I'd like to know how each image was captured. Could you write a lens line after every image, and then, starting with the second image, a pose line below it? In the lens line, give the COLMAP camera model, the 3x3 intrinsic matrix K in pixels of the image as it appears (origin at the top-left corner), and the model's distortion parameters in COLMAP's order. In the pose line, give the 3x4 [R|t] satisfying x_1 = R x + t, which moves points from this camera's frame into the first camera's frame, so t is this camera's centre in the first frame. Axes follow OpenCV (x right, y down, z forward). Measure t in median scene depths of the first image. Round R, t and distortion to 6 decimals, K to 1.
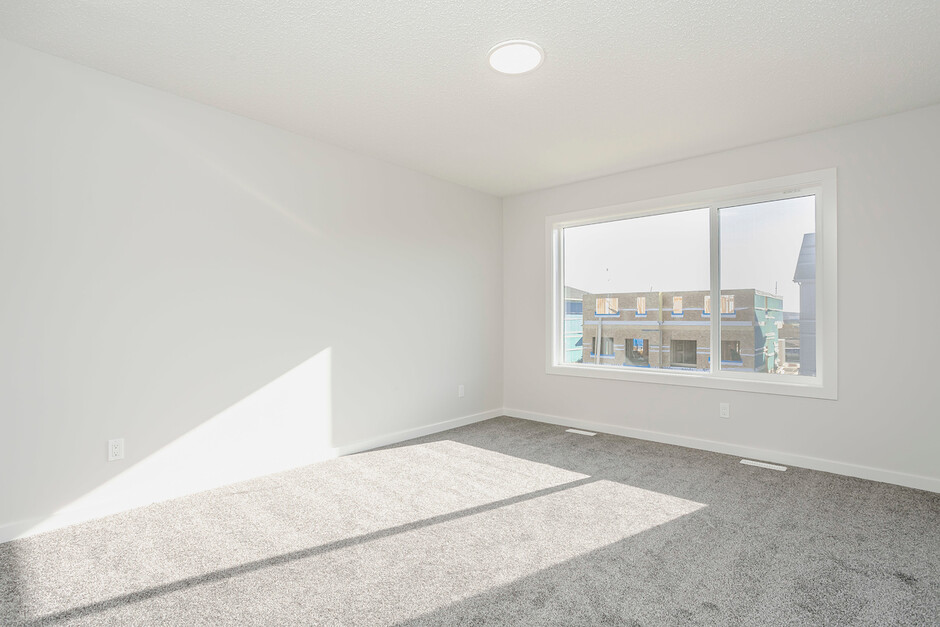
lens RADIAL K [[452.9, 0, 459.0], [0, 452.9, 310.5], [0, 0, 1]] dist [-0.053389, 0.029335]
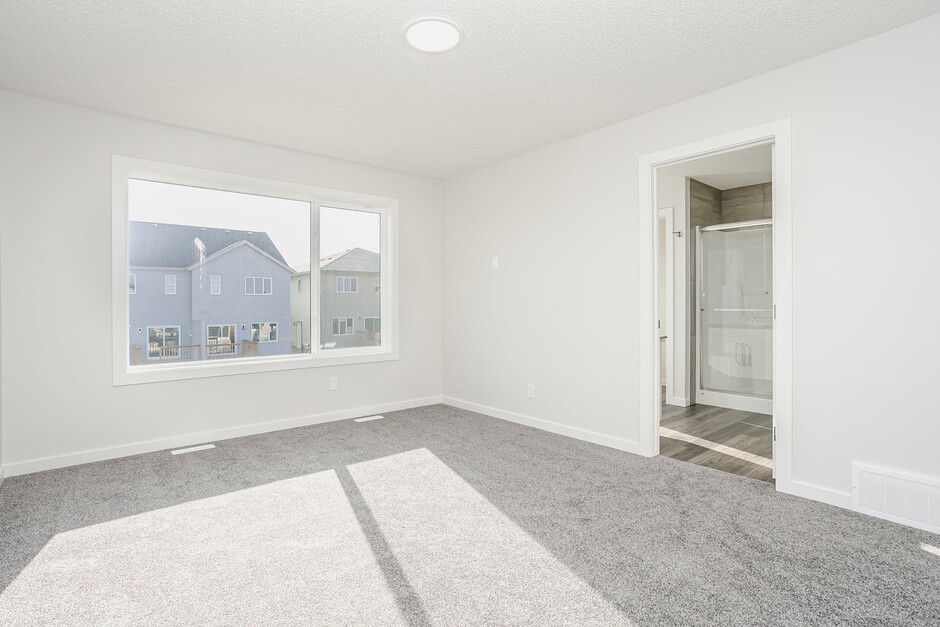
lens RADIAL K [[455.6, 0, 469.0], [0, 455.6, 302.9], [0, 0, 1]] dist [-0.032601, 0.000406]
pose [[0.153531, -0.003524, 0.988138, -0.552317], [-0.006933, 0.999965, 0.004644, 0.007358], [-0.988120, -0.007563, 0.153501, 0.510751]]
